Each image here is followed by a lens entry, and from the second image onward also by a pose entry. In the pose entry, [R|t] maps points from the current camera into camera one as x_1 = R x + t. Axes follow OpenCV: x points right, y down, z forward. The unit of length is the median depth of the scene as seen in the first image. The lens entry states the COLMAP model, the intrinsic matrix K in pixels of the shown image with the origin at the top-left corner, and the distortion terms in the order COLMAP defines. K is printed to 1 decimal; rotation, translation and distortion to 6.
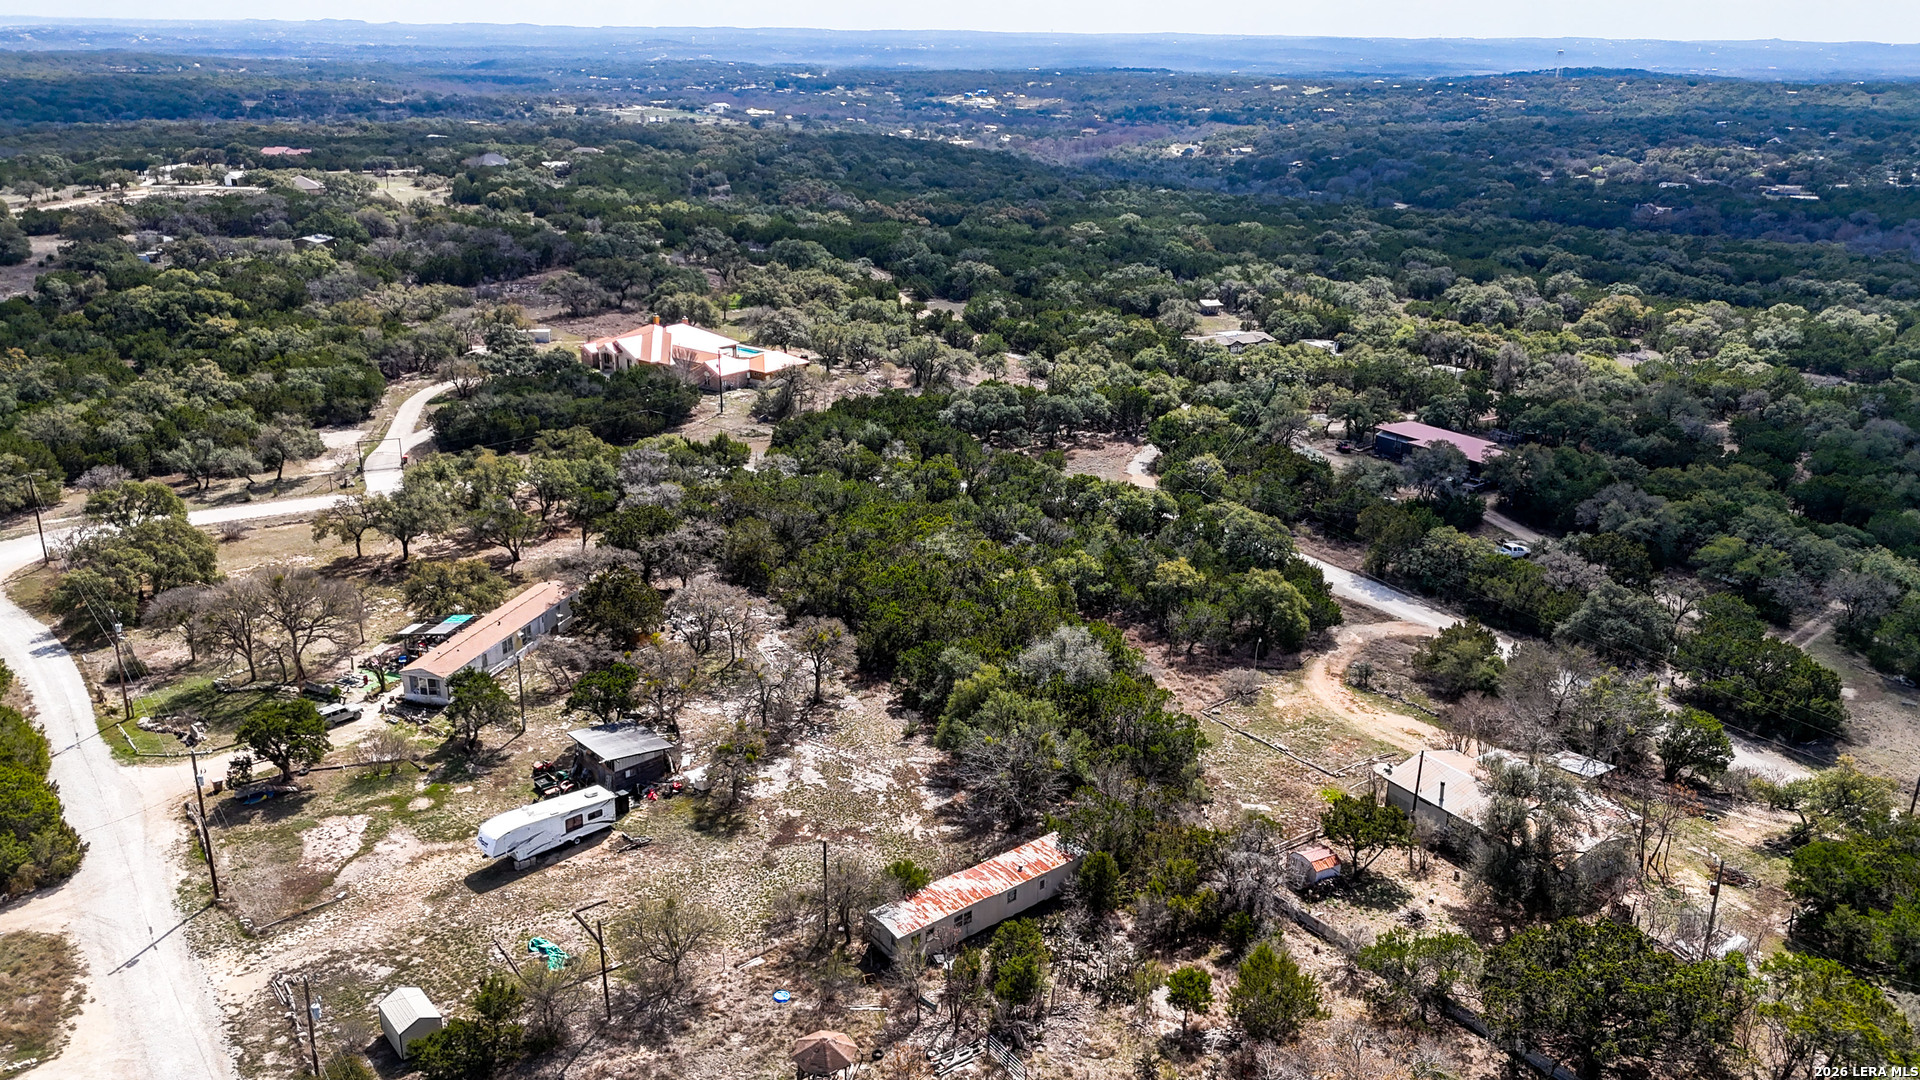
lens RADIAL K [[1403.8, 0, 959.4], [0, 1403.8, 549.8], [0, 0, 1]] dist [0.061608, -0.055629]
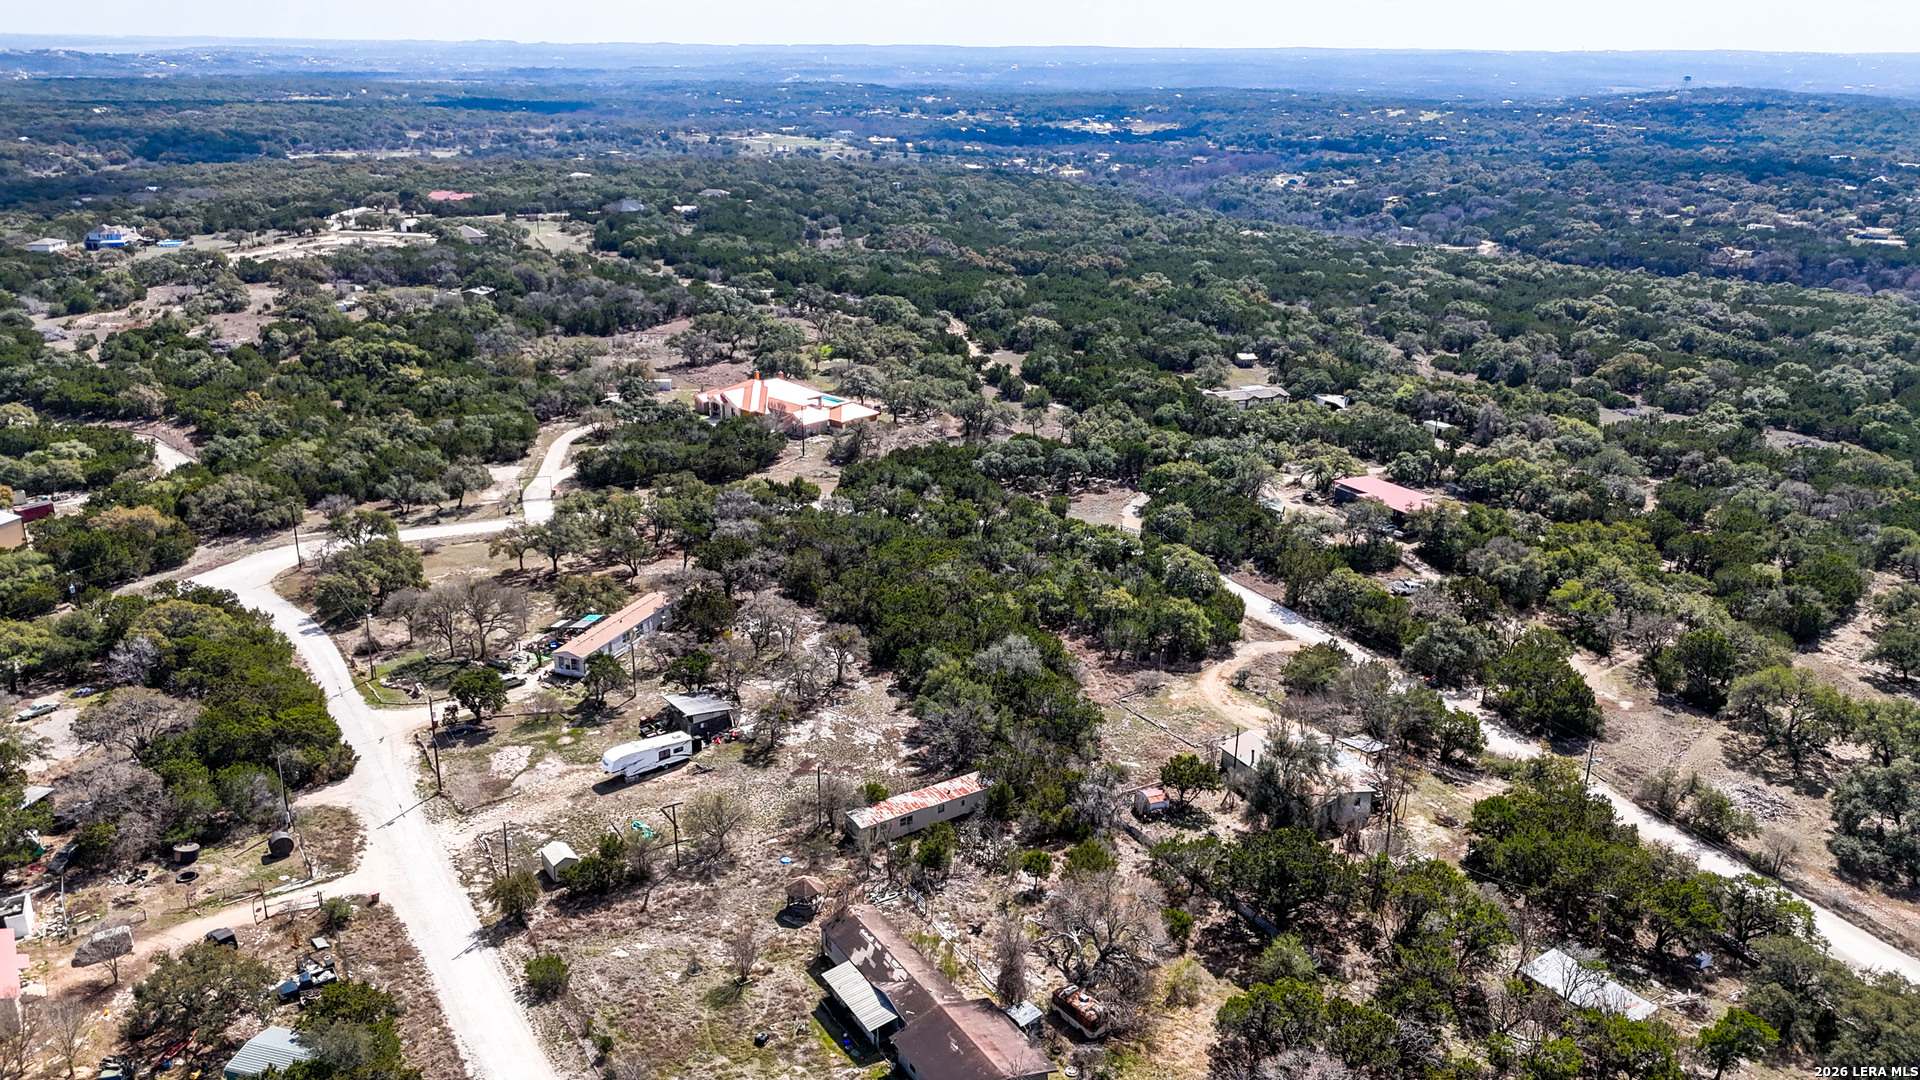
lens RADIAL K [[1403.8, 0, 960.7], [0, 1403.8, 544.6], [0, 0, 1]] dist [0.061608, -0.055629]
pose [[0.996295, 0.024605, -0.082412, 0.080533], [-0.025598, 0.999612, -0.011014, -0.011325], [0.082109, 0.013083, 0.996537, -0.238650]]
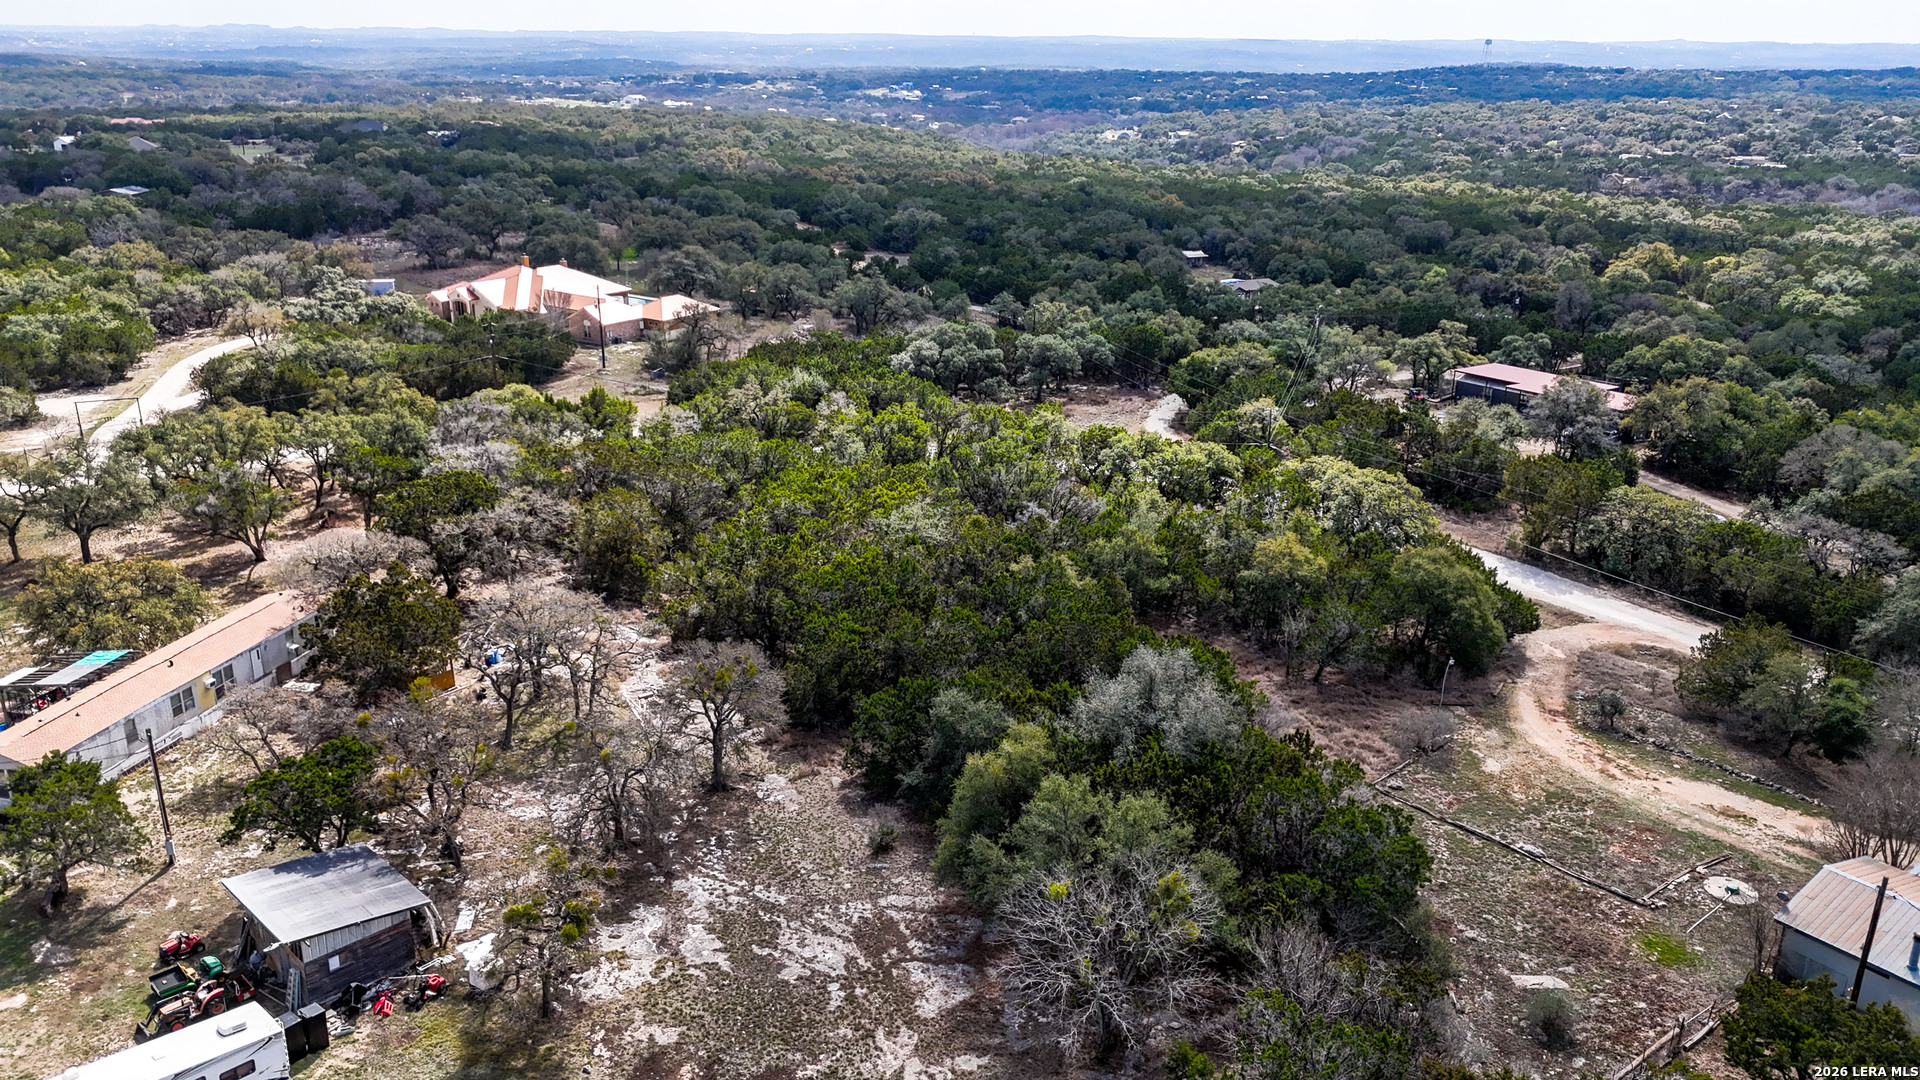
lens RADIAL K [[1403.8, 0, 959.7], [0, 1403.8, 551.7], [0, 0, 1]] dist [0.061608, -0.055629]
pose [[0.998611, -0.020473, 0.048557, -0.016917], [0.020581, 0.999787, -0.001733, 0.008584], [-0.048511, 0.002729, 0.998819, 0.252990]]
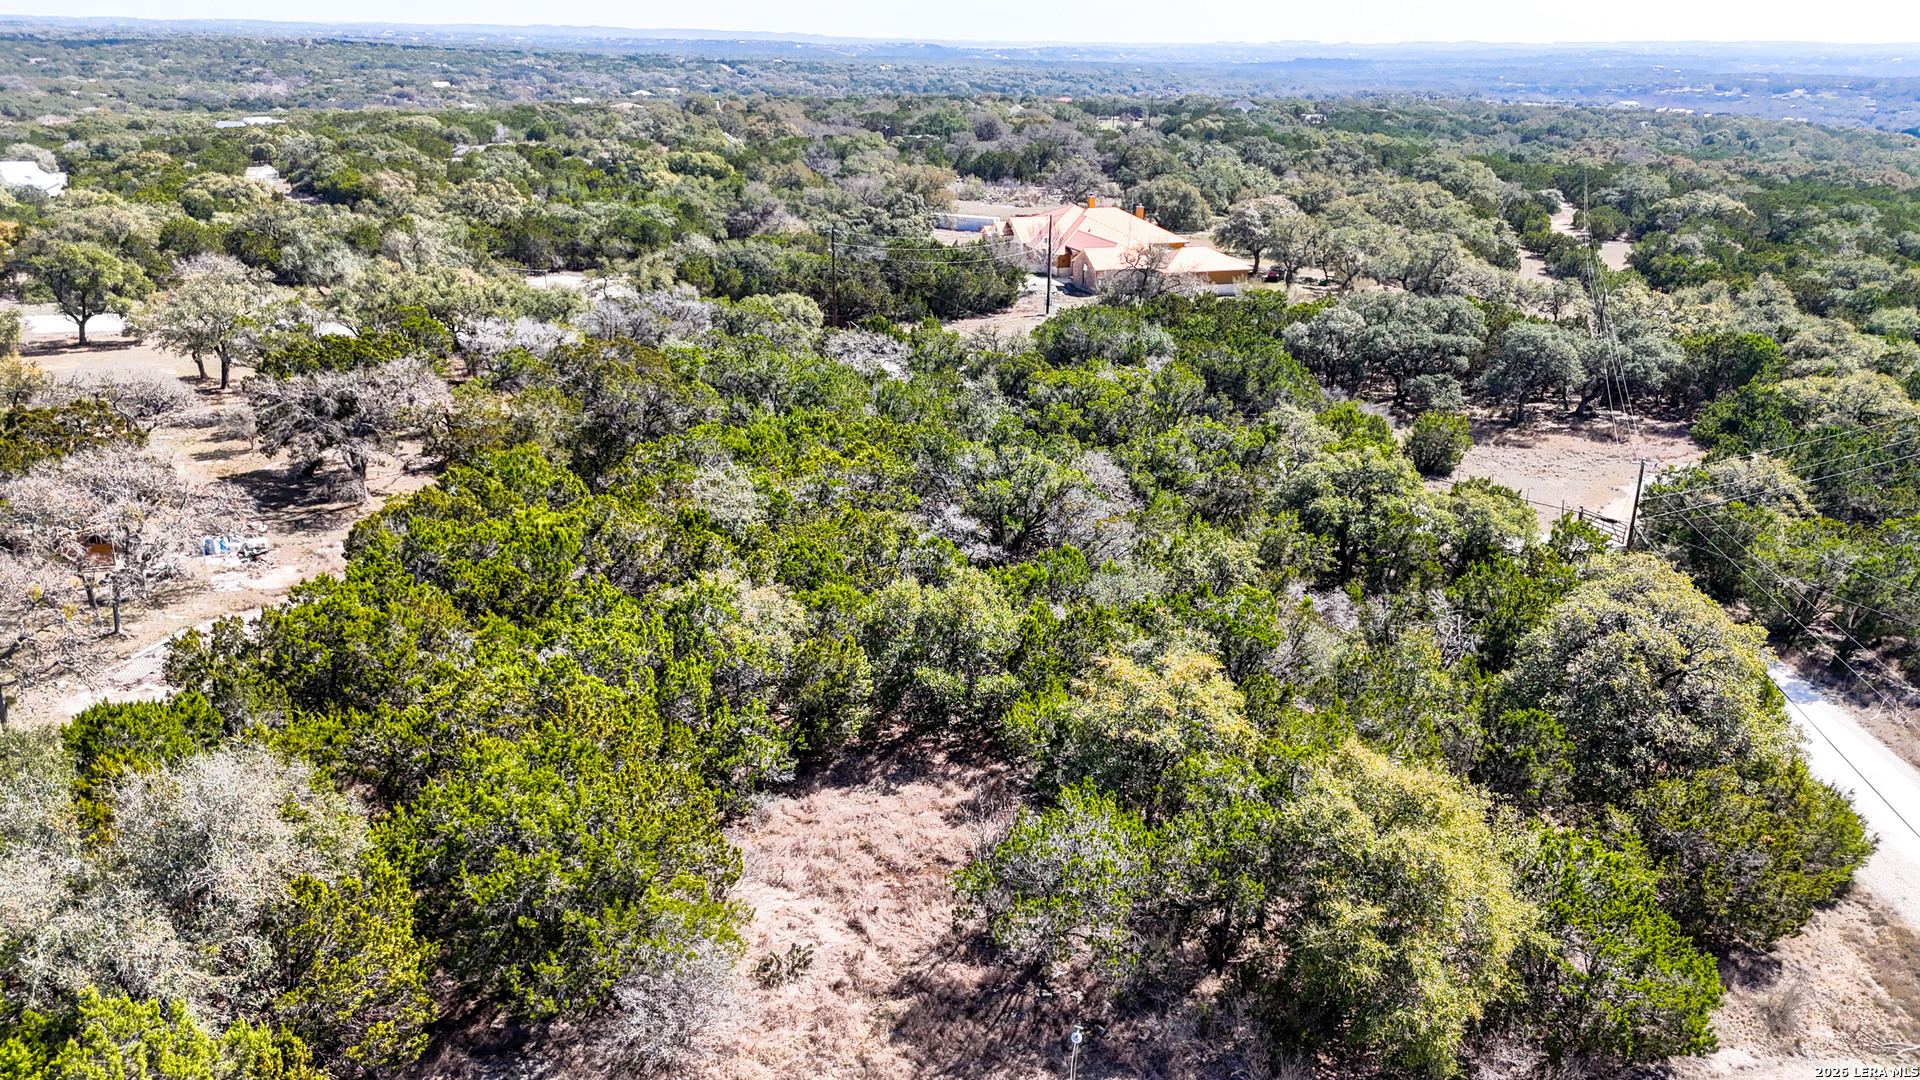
lens RADIAL K [[1403.8, 0, 972.6], [0, 1403.8, 546.4], [0, 0, 1]] dist [0.061608, -0.055629]
pose [[0.822795, 0.190190, -0.535570, 0.196181], [-0.198340, 0.979189, 0.043016, -0.014534], [0.532606, 0.070831, 0.843394, 0.495577]]
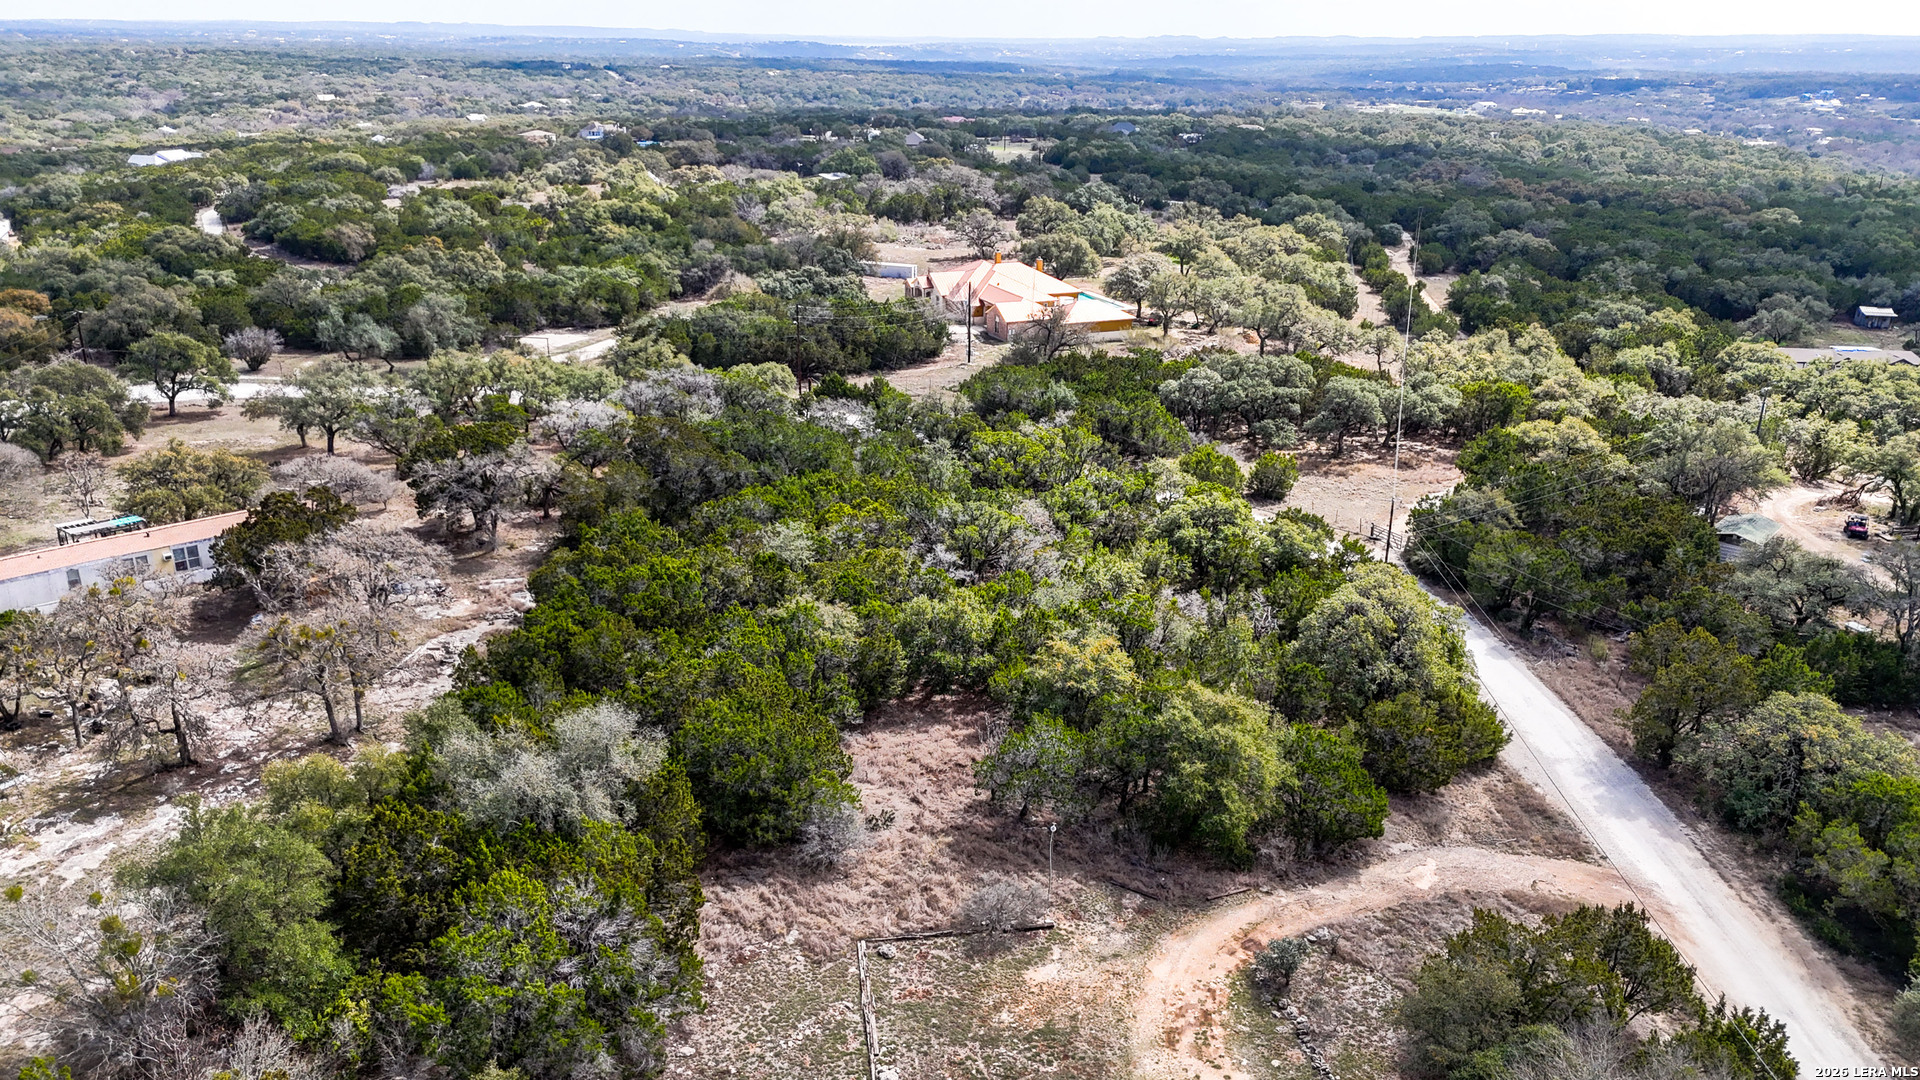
lens RADIAL K [[1403.8, 0, 969.5], [0, 1403.8, 542.0], [0, 0, 1]] dist [0.061608, -0.055629]
pose [[0.863696, 0.164473, -0.476422, 0.251925], [-0.170830, 0.984835, 0.030296, -0.025333], [0.474180, 0.055220, 0.878695, 0.356779]]
